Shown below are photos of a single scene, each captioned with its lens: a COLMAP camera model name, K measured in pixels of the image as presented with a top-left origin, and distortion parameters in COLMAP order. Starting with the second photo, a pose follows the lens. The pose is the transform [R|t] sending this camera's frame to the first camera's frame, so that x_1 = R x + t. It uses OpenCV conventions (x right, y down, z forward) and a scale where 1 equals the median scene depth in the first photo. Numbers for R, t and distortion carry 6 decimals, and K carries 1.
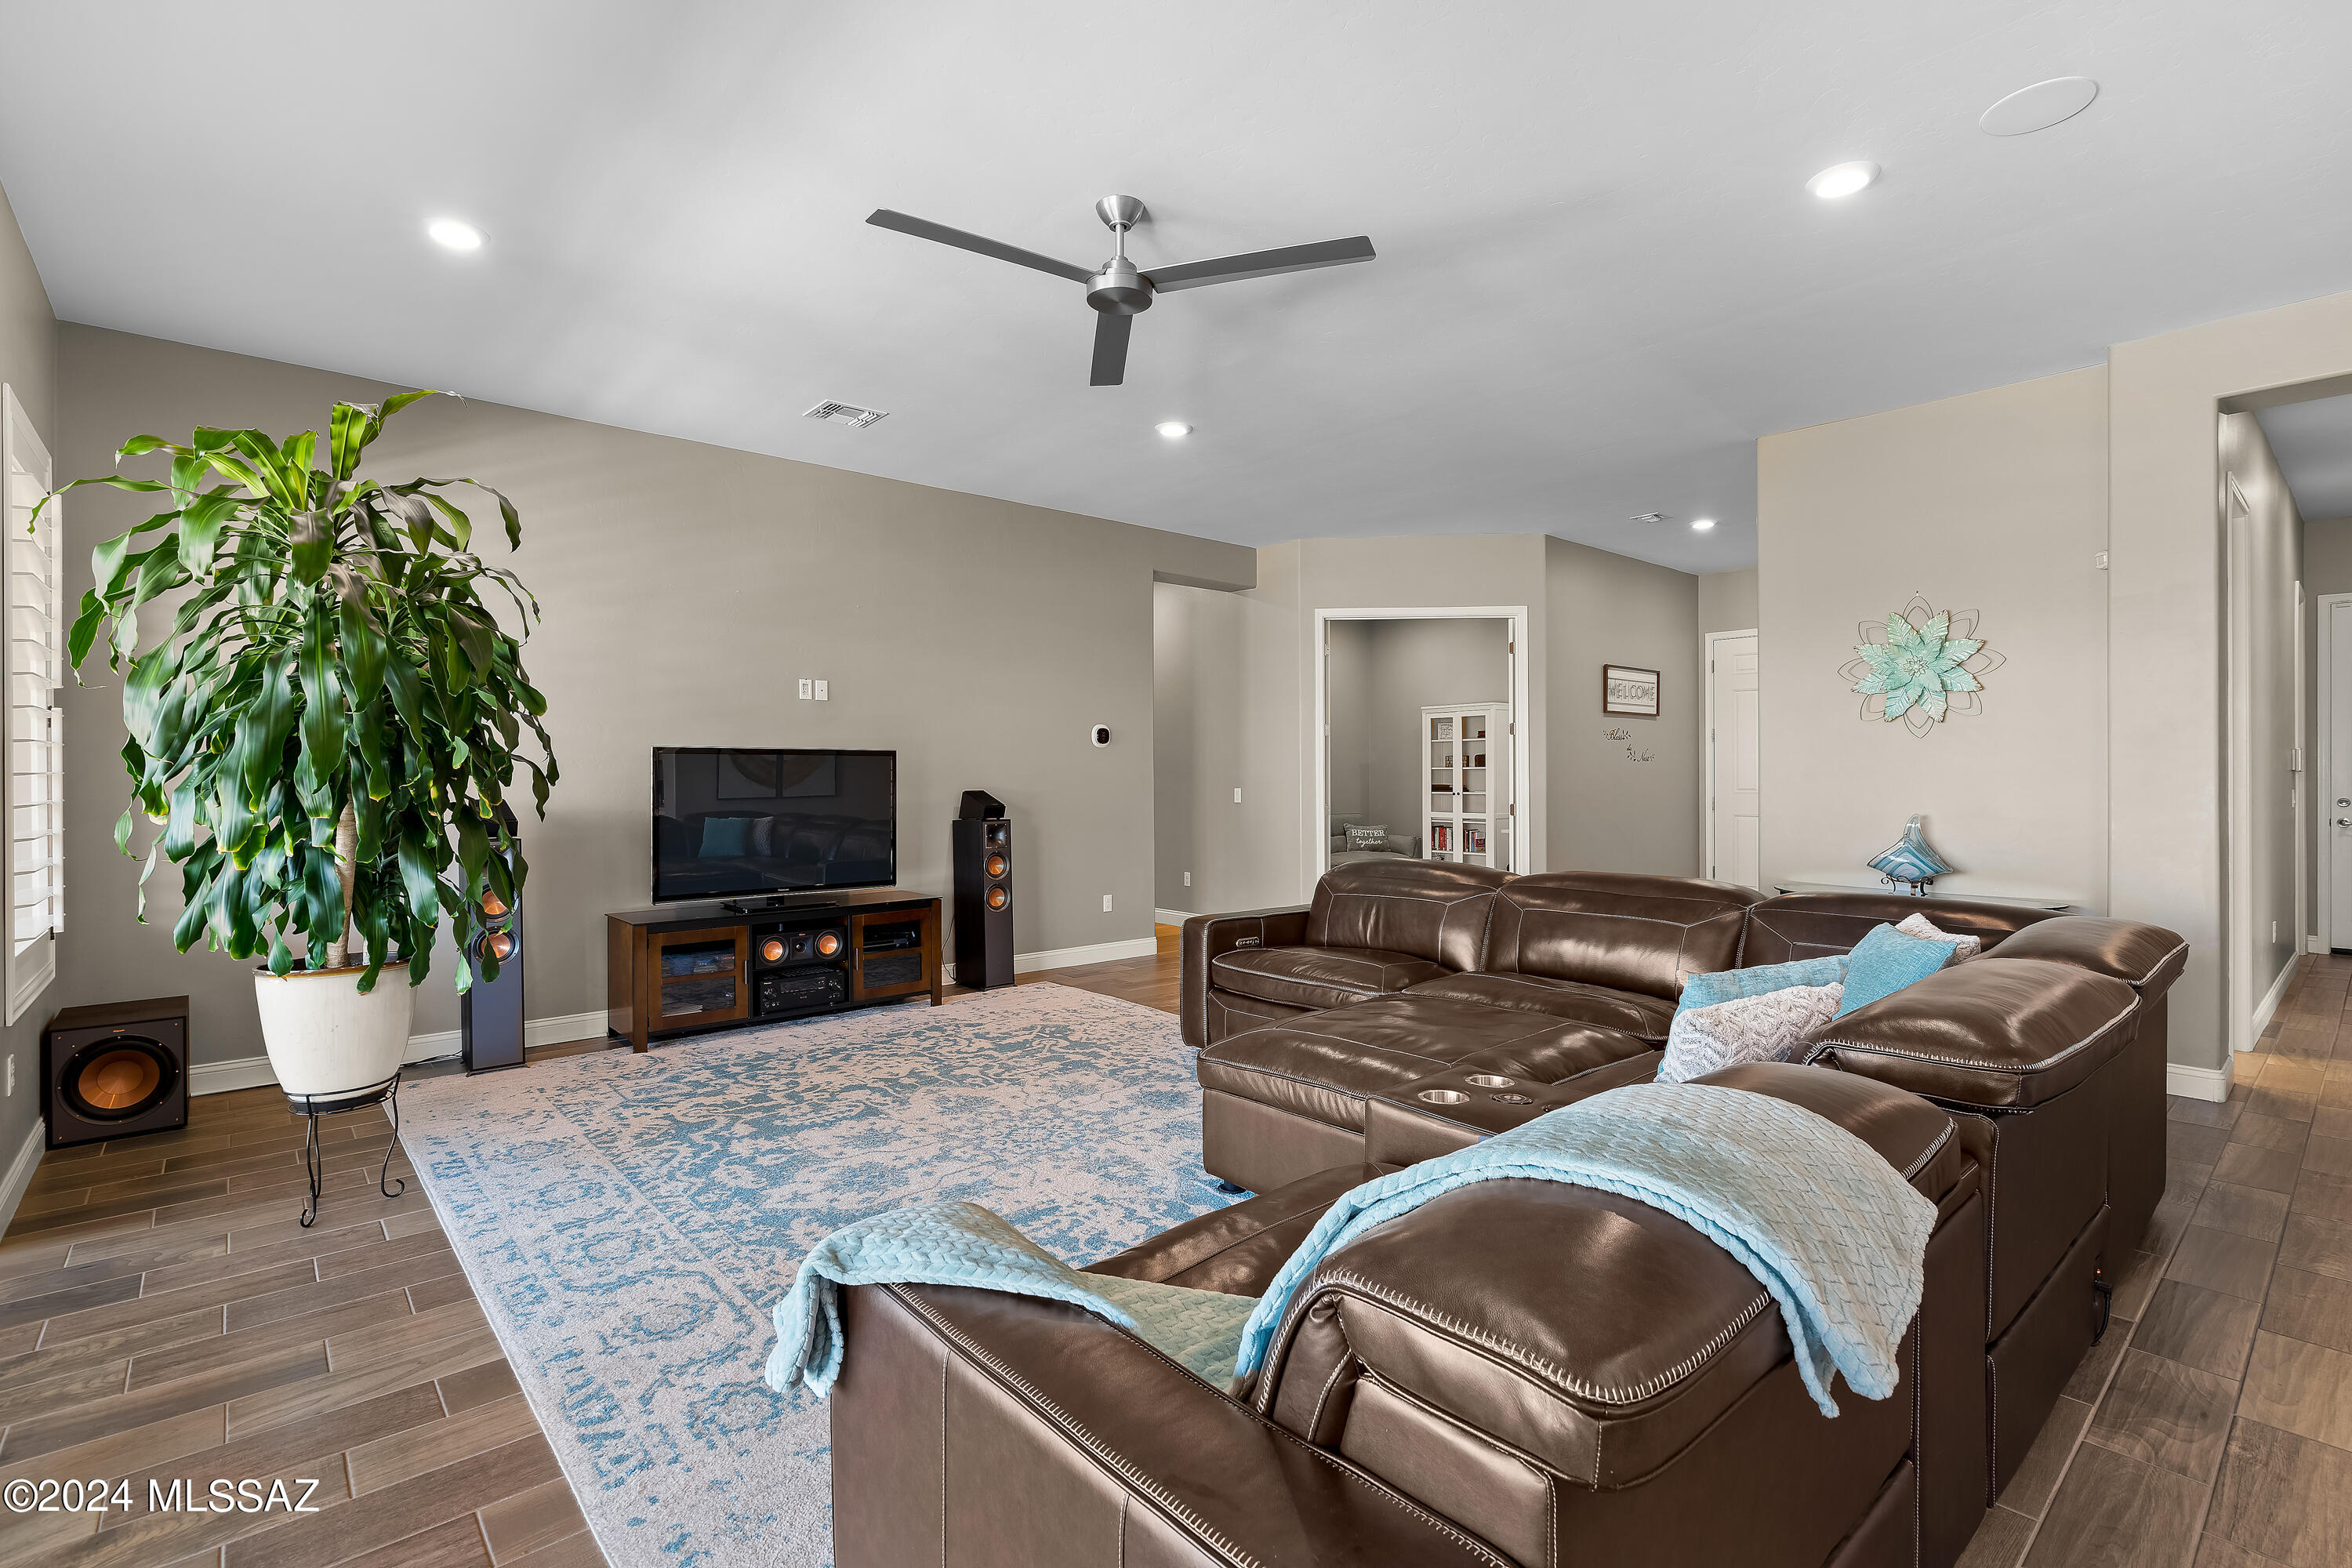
lens RADIAL K [[1089.6, 0, 1182.1], [0, 1089.6, 779.3], [0, 0, 1]] dist [-0.000707, 0.001075]
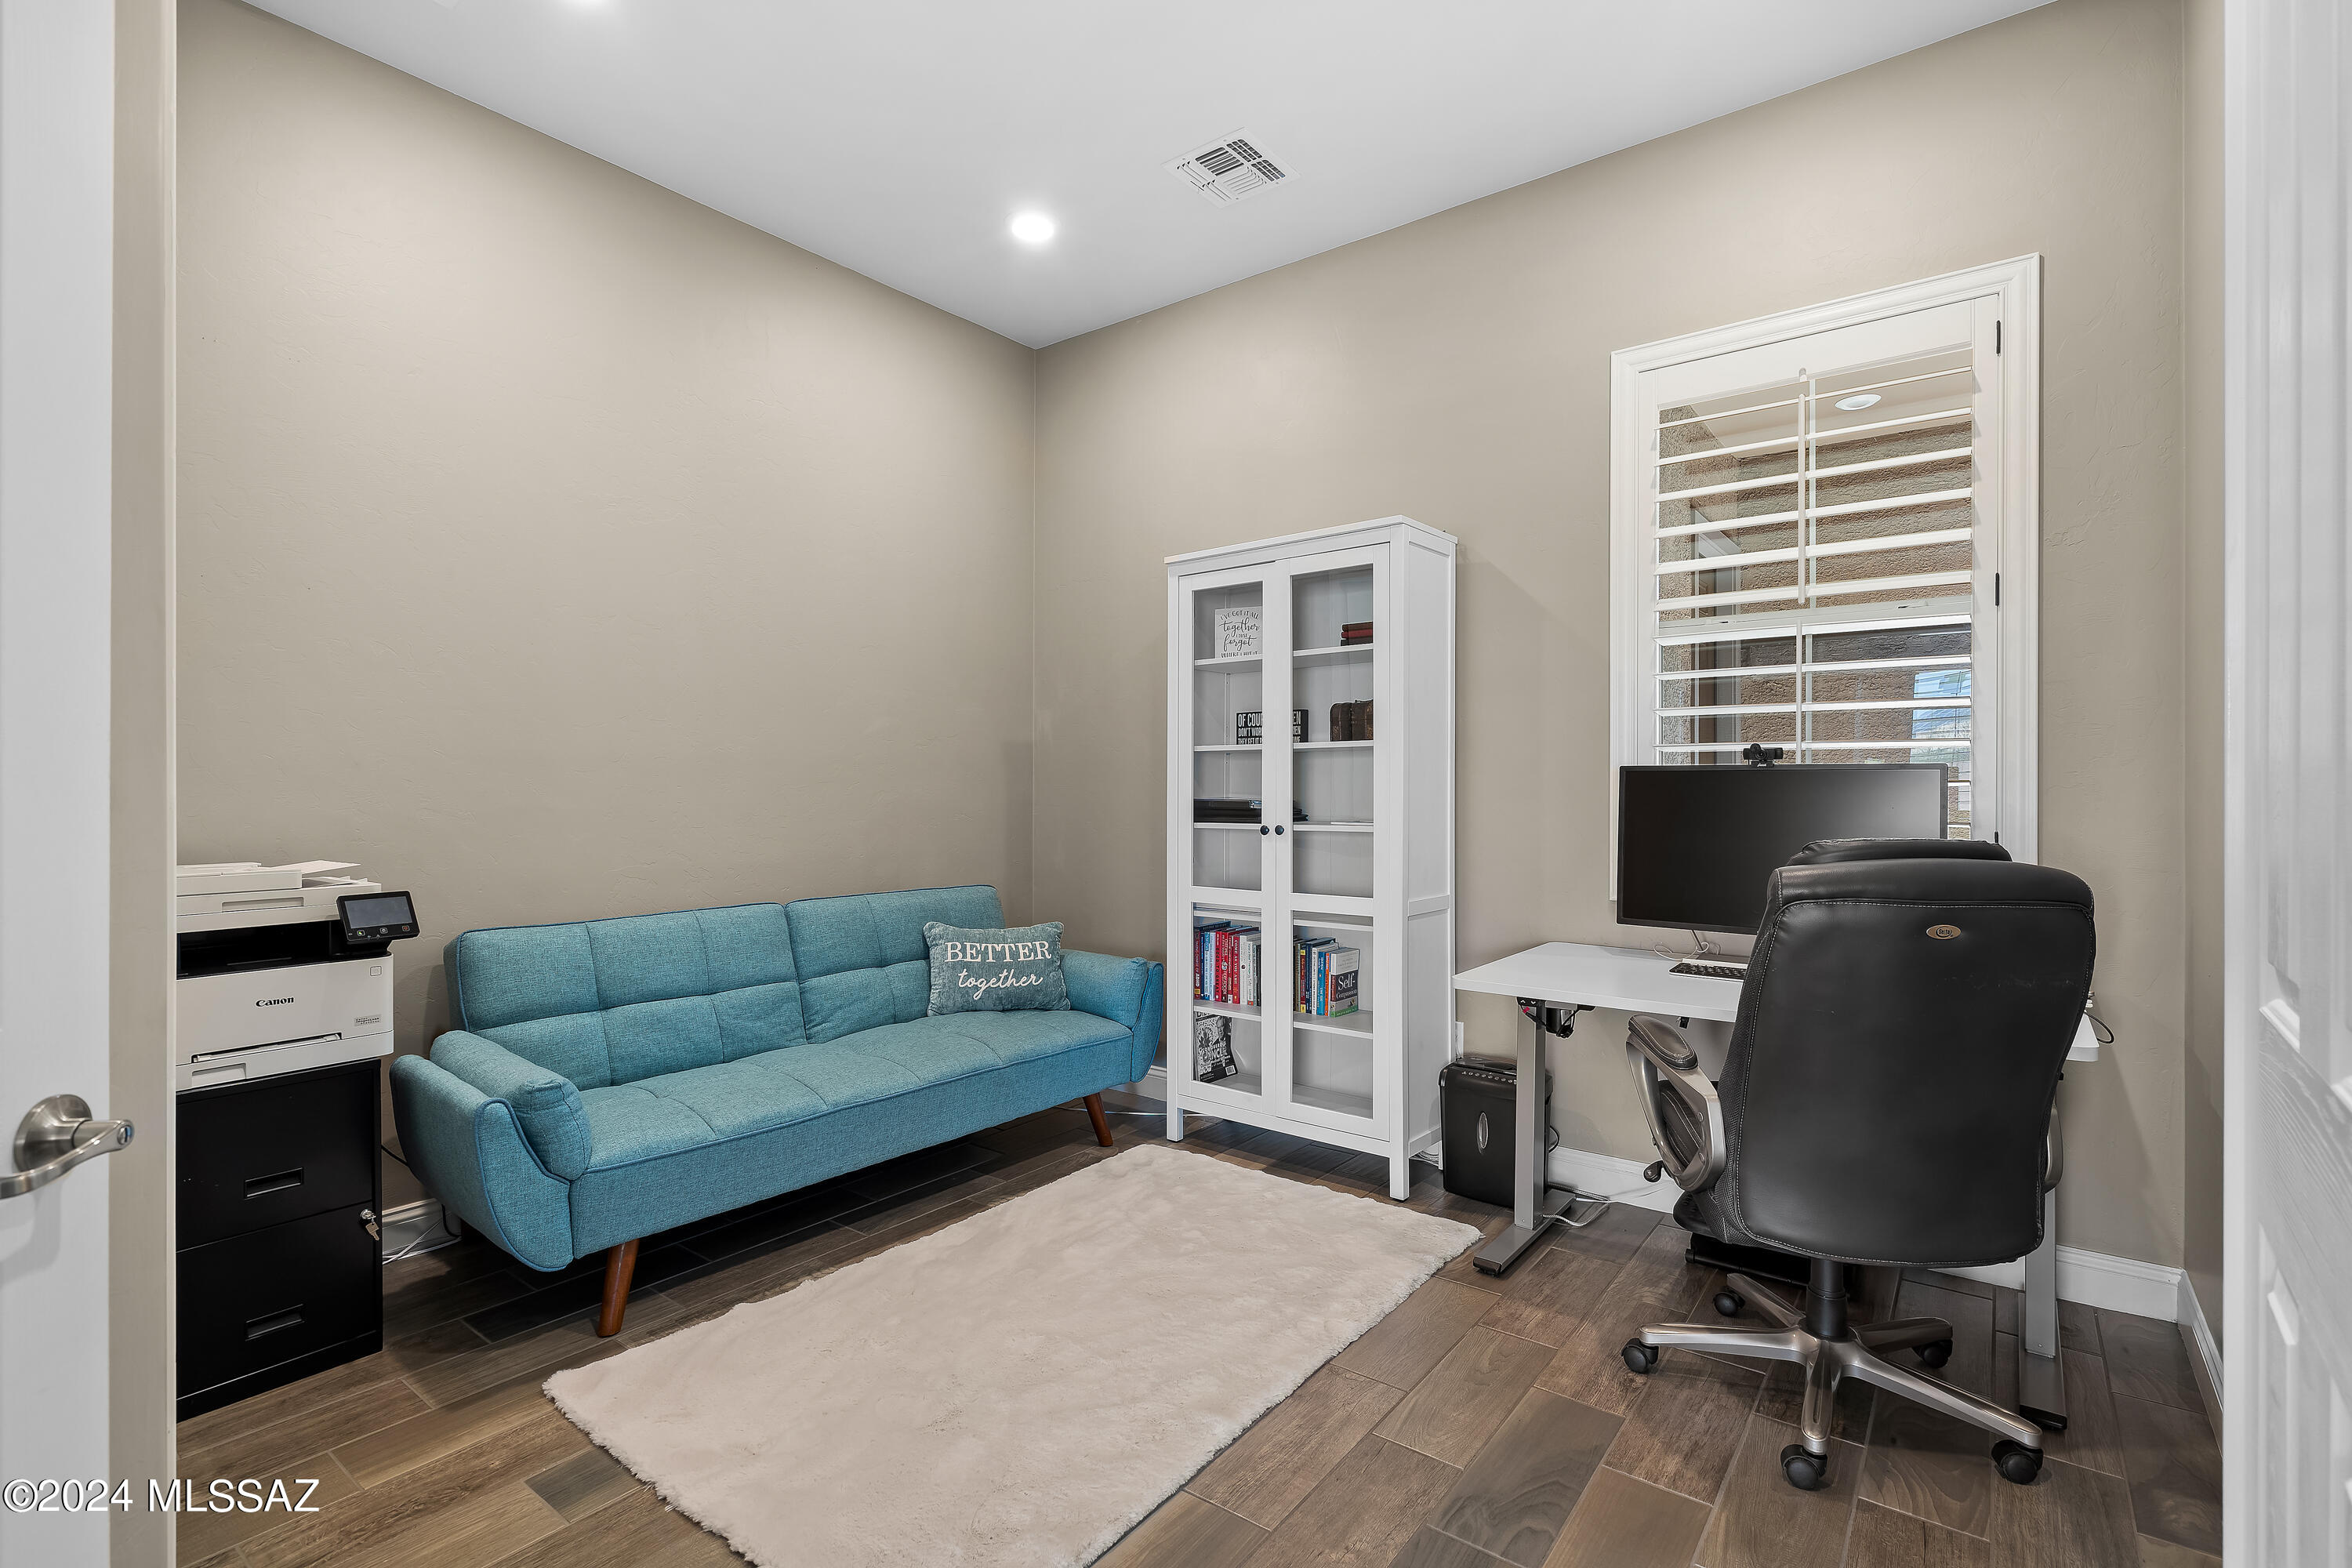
lens RADIAL K [[1089.6, 0, 1170.5], [0, 1089.6, 791.1], [0, 0, 1]] dist [-0.000707, 0.001075]
pose [[0.979163, 0.004515, 0.203024, 0.159844], [-0.003719, 0.999984, -0.004302, 0.003586], [-0.203040, 0.003457, 0.979164, 0.700500]]
